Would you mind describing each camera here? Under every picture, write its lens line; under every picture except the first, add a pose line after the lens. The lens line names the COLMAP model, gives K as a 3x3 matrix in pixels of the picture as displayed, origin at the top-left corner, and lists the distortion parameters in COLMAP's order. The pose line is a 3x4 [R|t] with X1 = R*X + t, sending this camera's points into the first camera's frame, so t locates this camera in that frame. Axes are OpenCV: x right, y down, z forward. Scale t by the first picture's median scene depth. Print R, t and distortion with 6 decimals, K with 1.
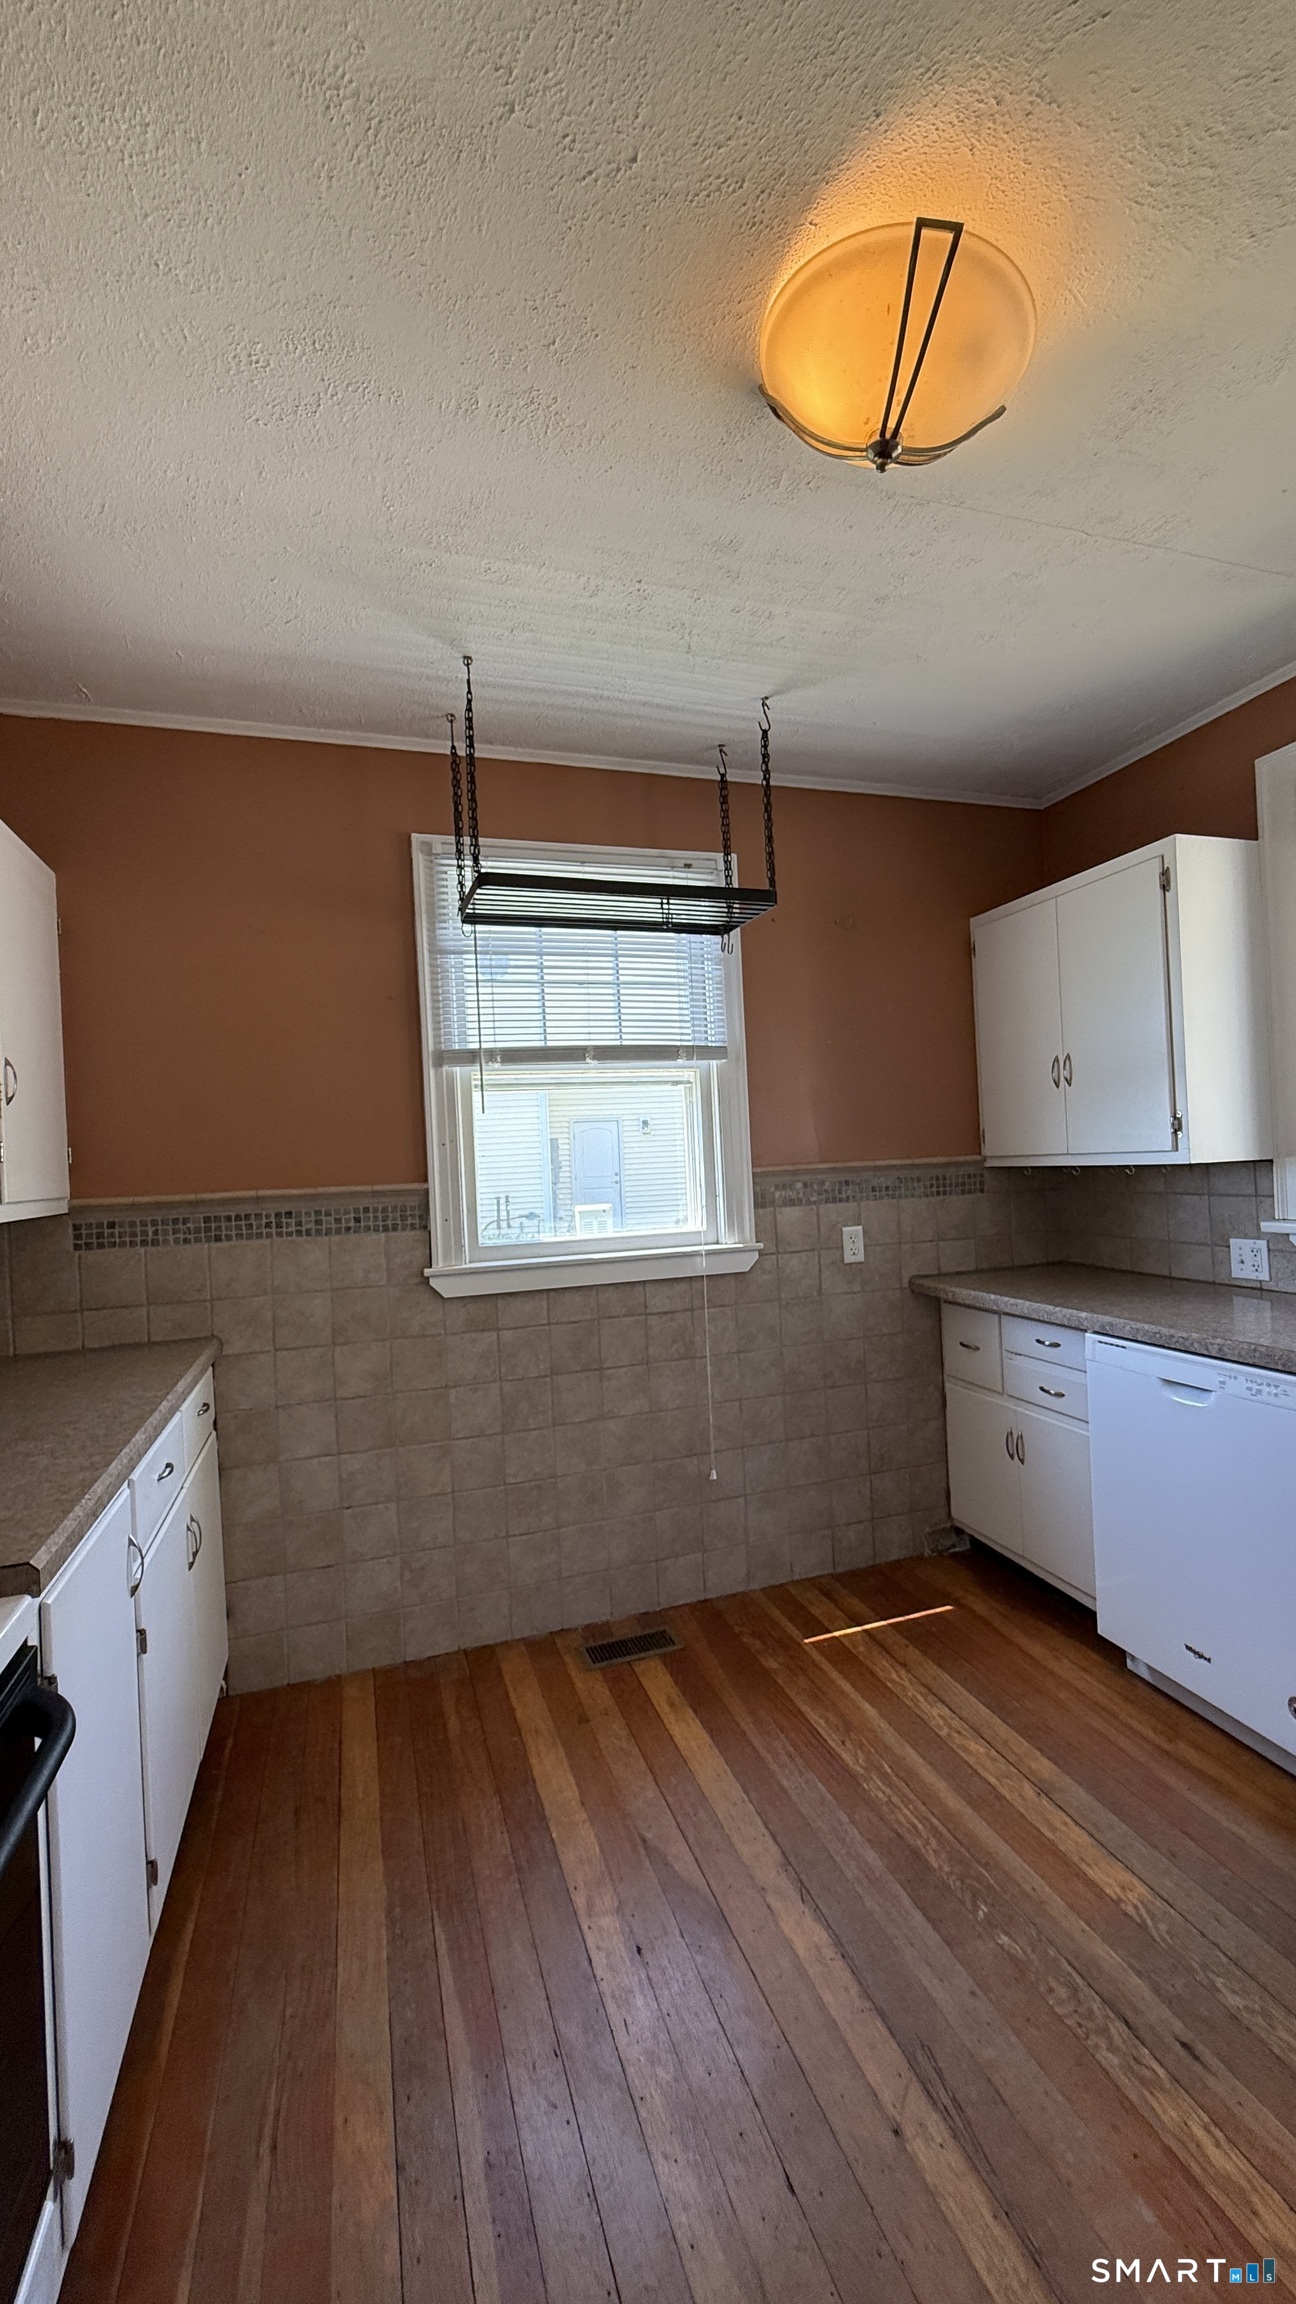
lens RADIAL K [[914.9, 0, 650.4], [0, 914.9, 1157.0], [0, 0, 1]] dist [-0.000419, -0.000711]
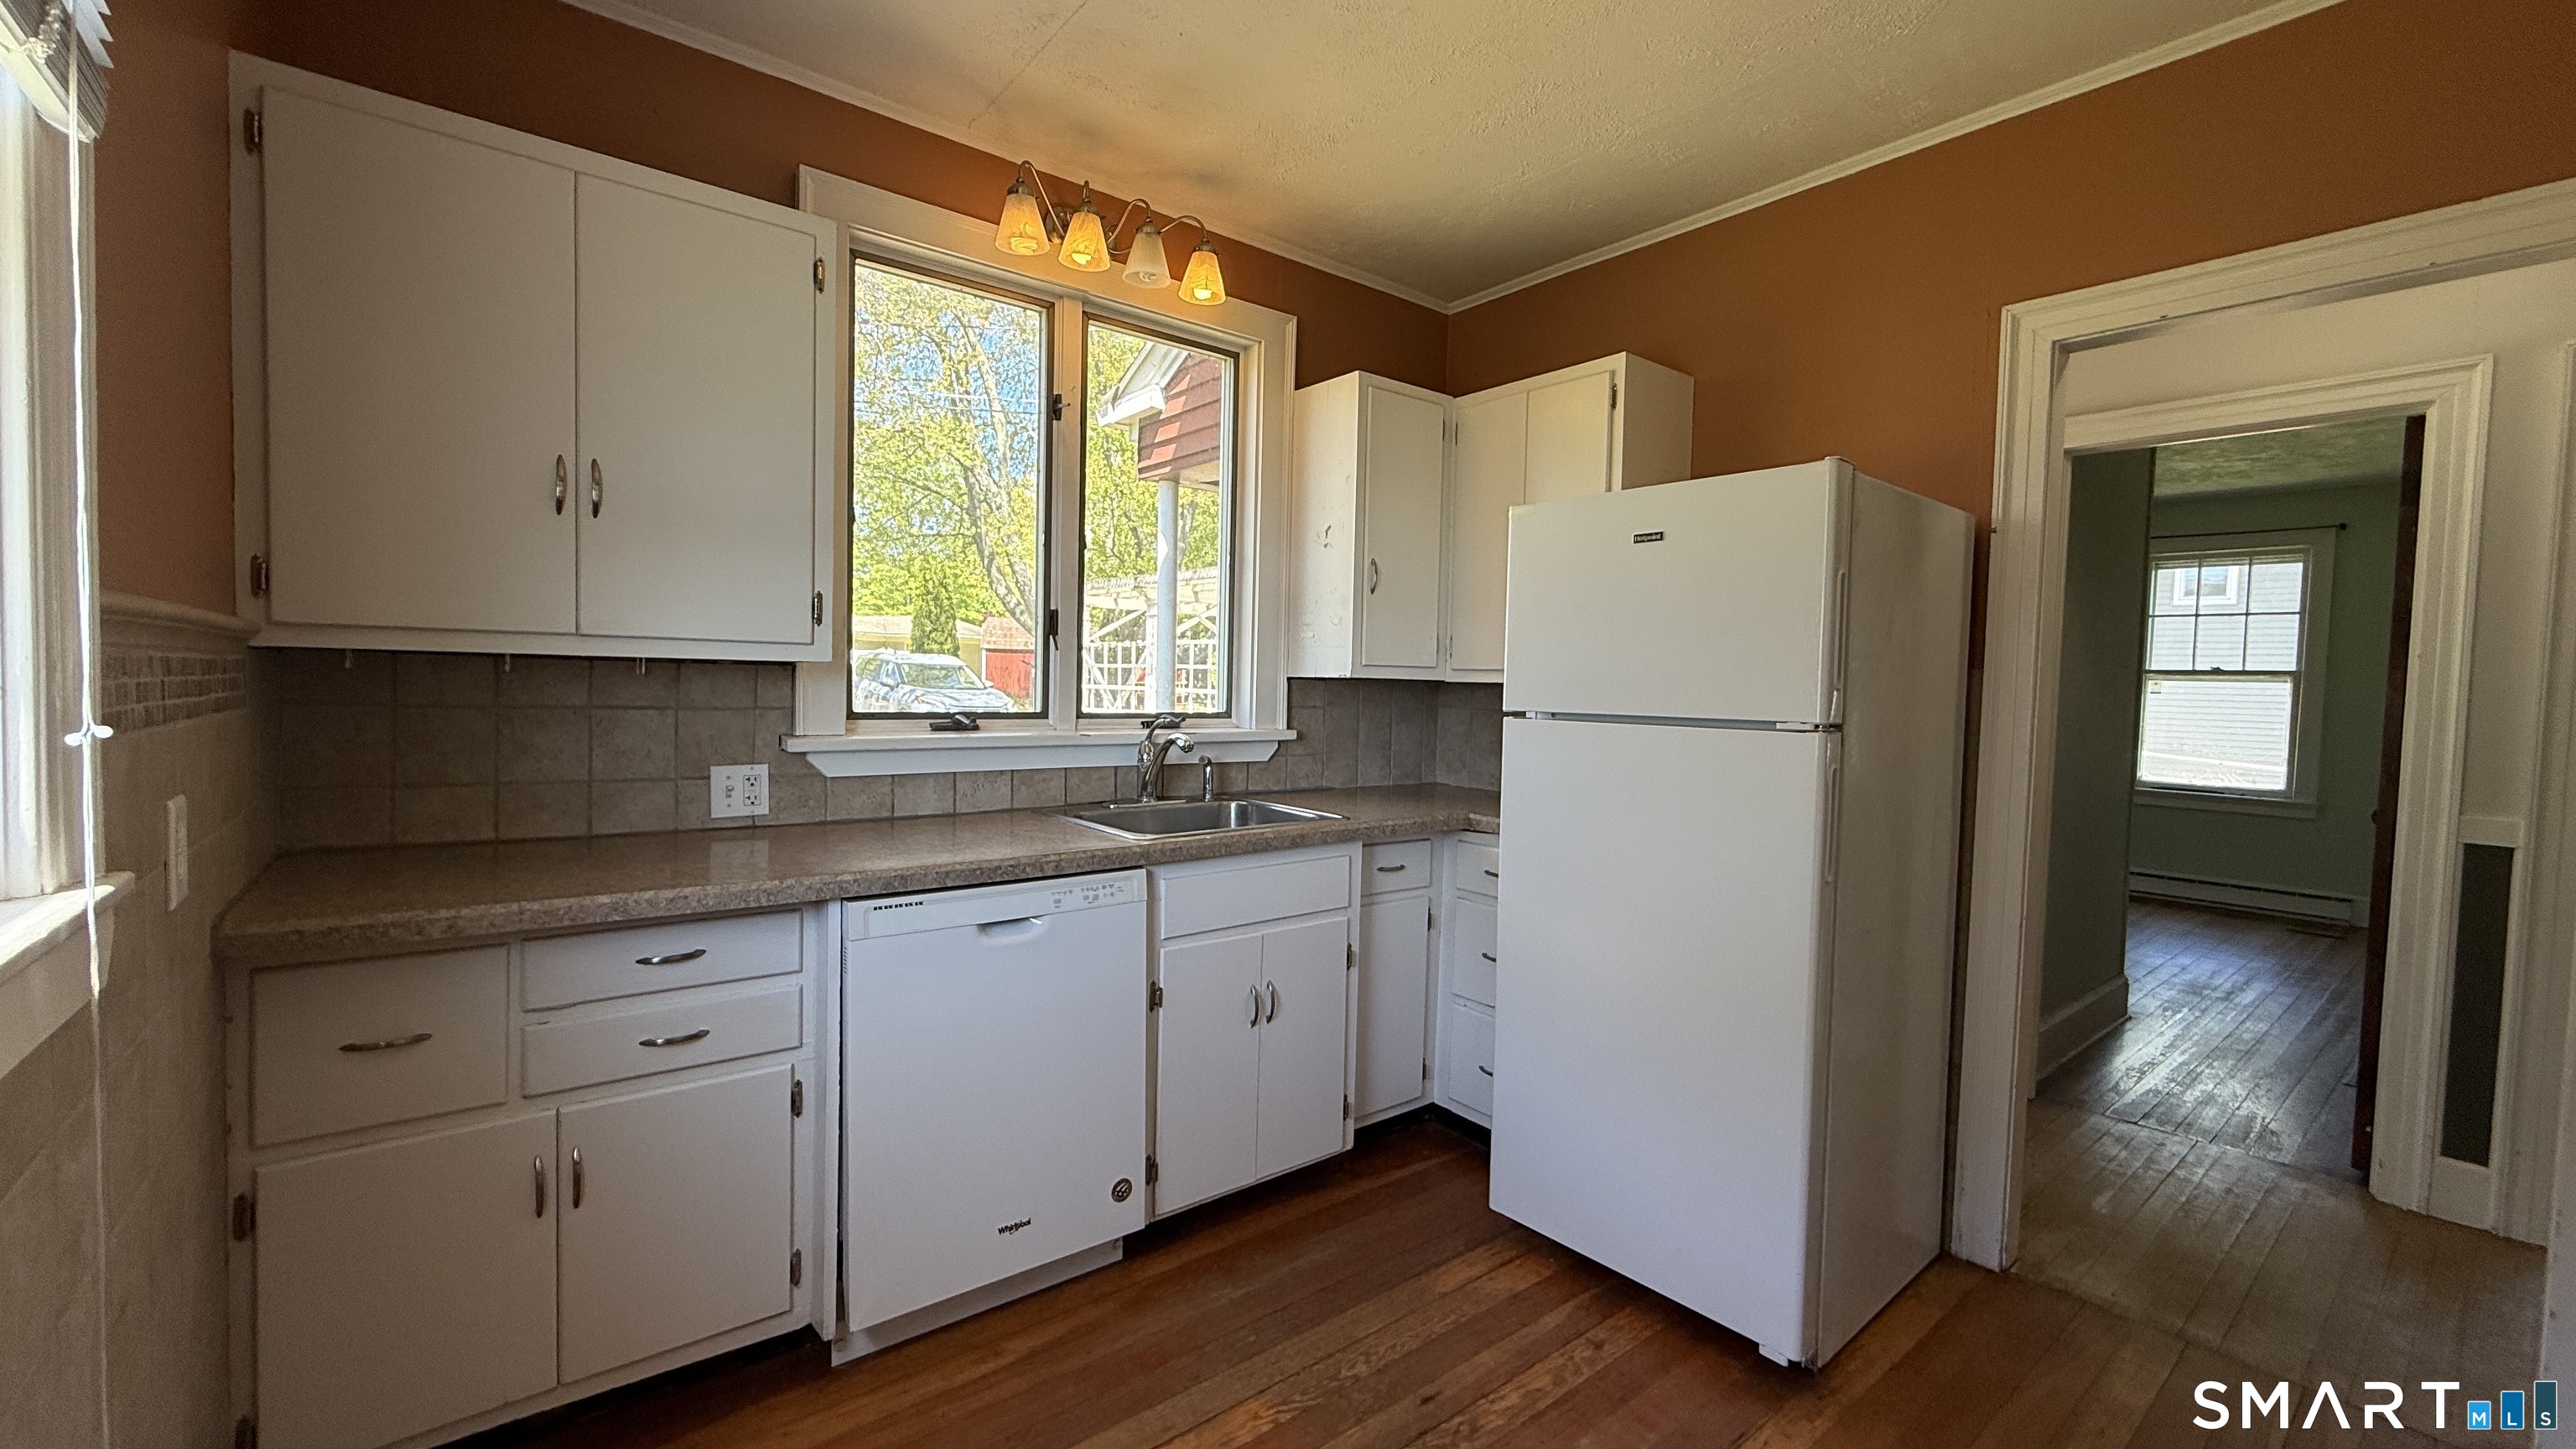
lens RADIAL K [[1022.9, 0, 1282.9], [0, 1022.9, 718.5], [0, 0, 1]] dist [-0.000419, -0.000711]
pose [[-0.352571, 0.004142, 0.935776, -0.326326], [-0.013405, 0.999865, -0.009476, 0.054088], [-0.935689, -0.015885, -0.352468, 0.903284]]
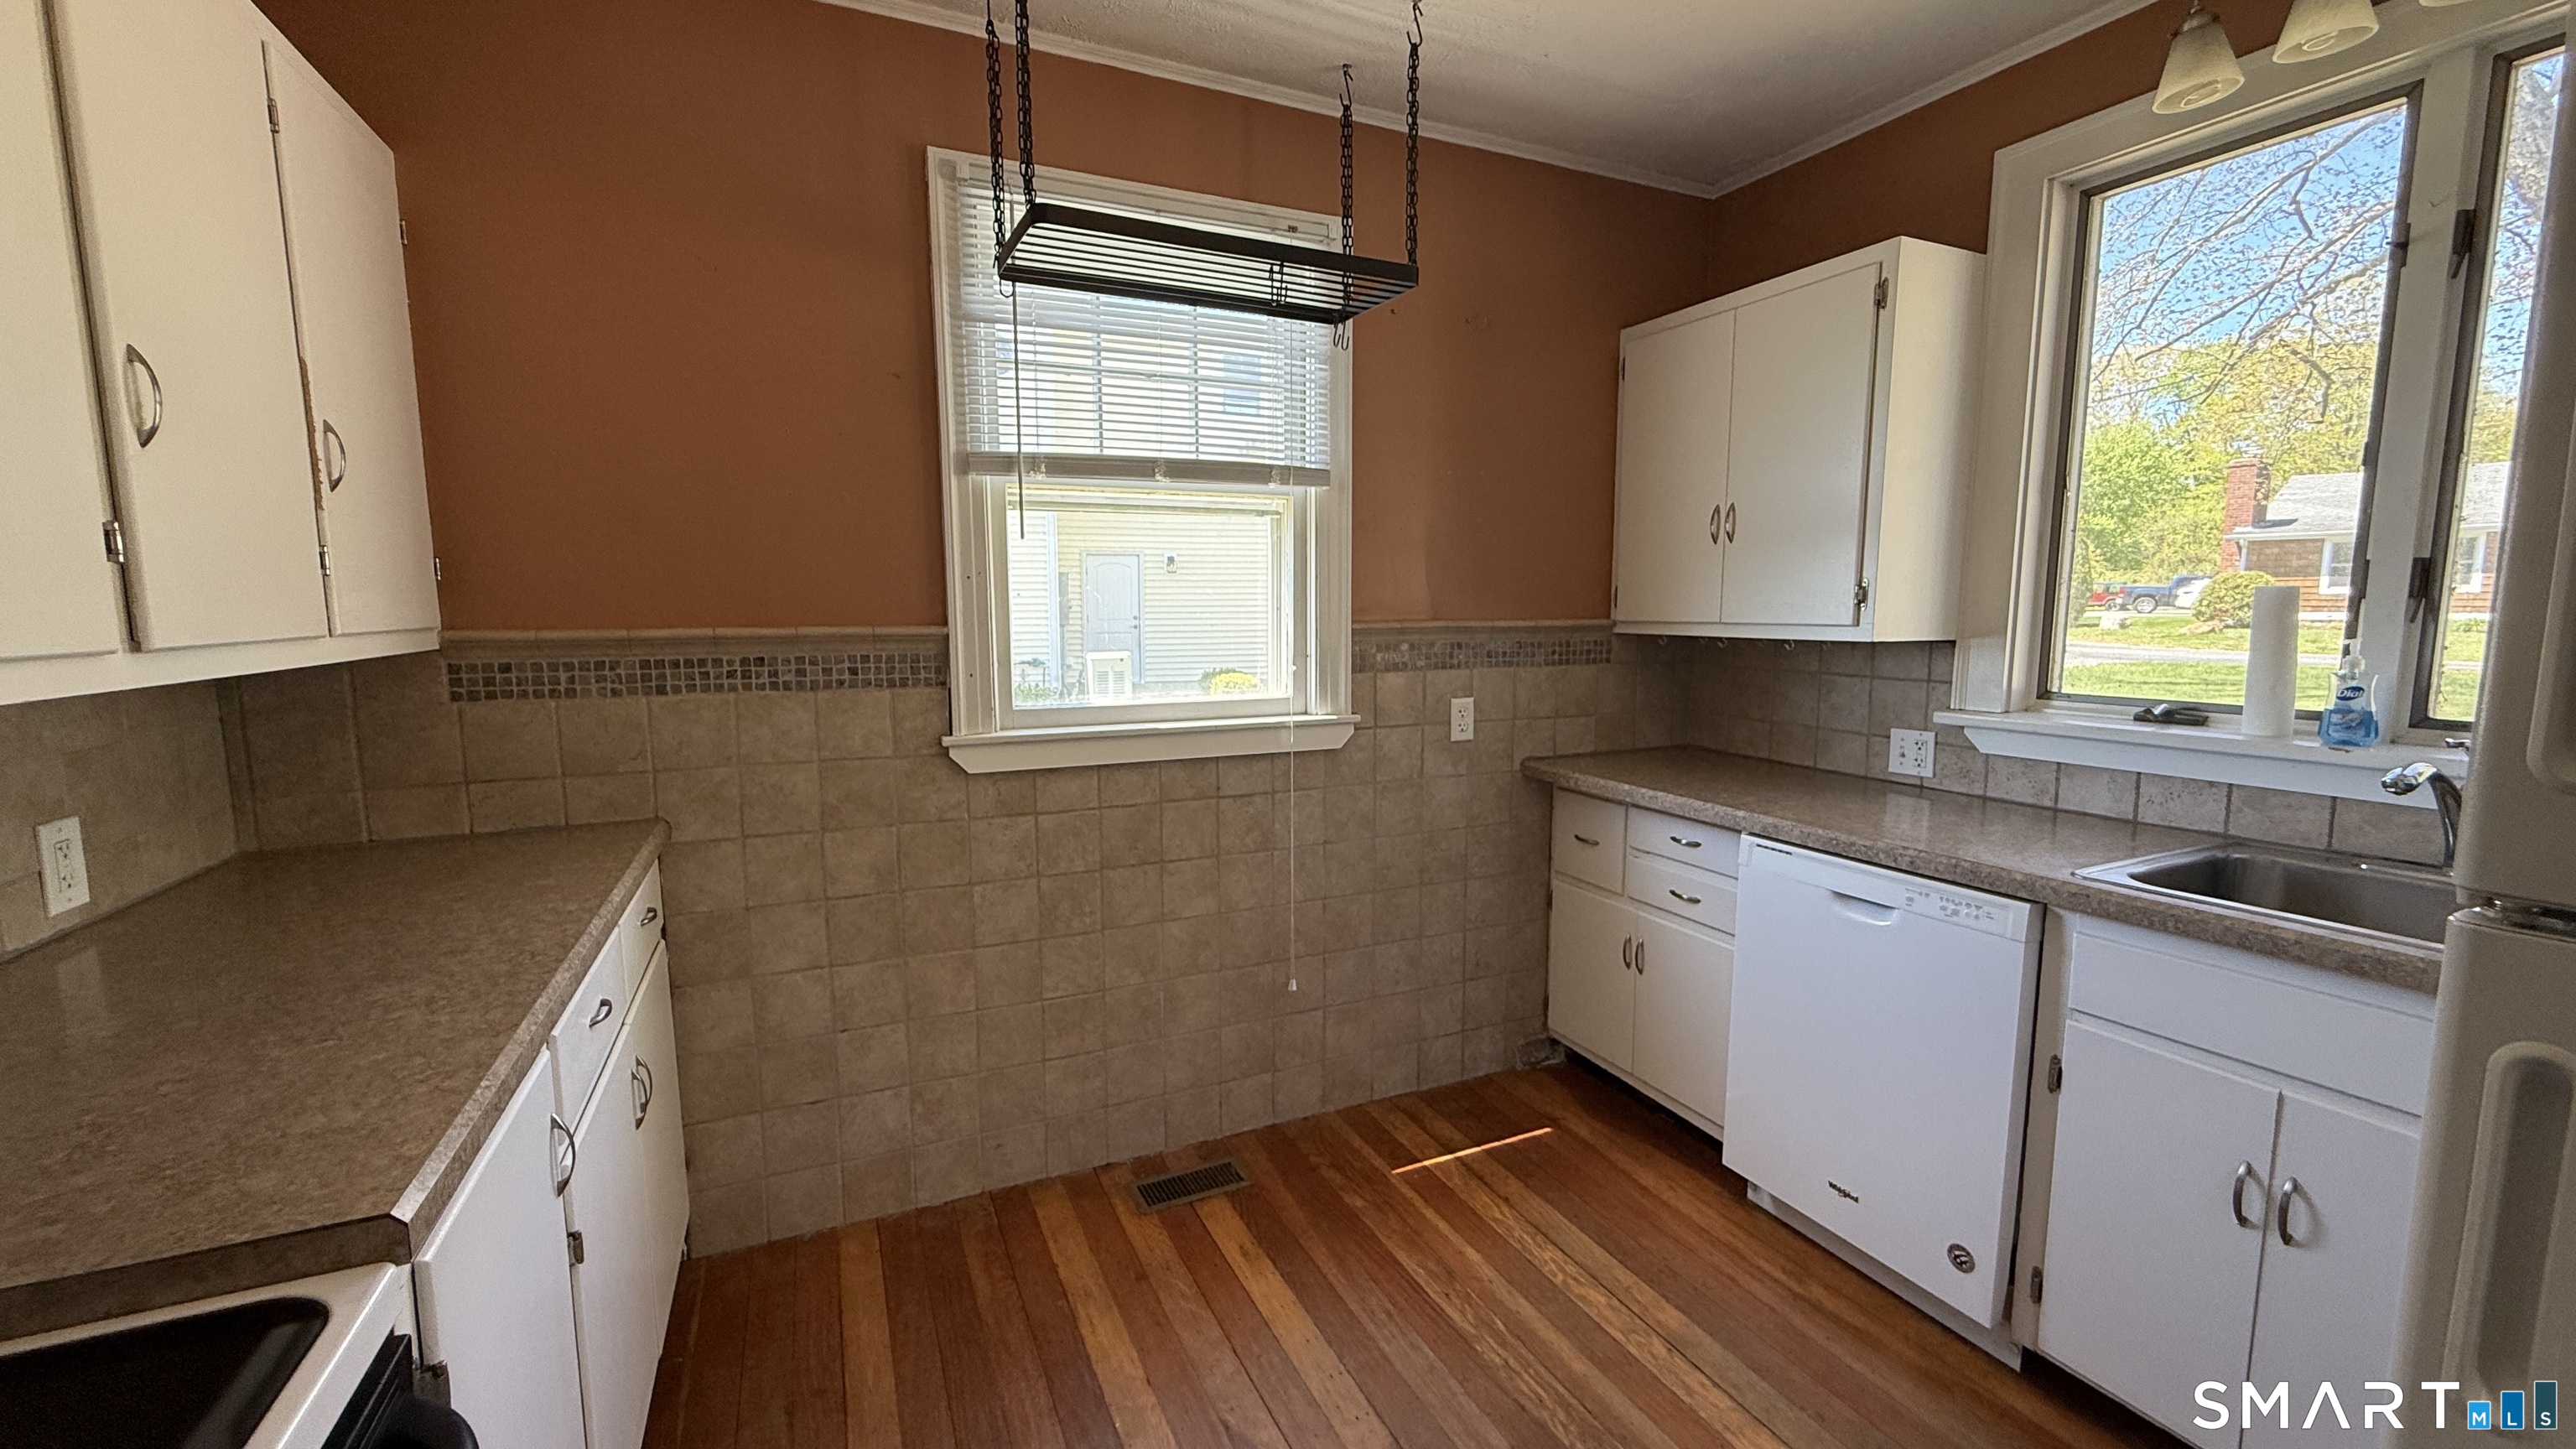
lens RADIAL K [[1022.9, 0, 1288.5], [0, 1022.9, 724.8], [0, 0, 1]] dist [-0.000419, -0.000711]
pose [[0.992052, 0.030184, 0.122153, -0.062485], [-0.044595, 0.992127, 0.117024, -0.003450], [-0.117659, -0.121541, 0.985588, 0.107491]]
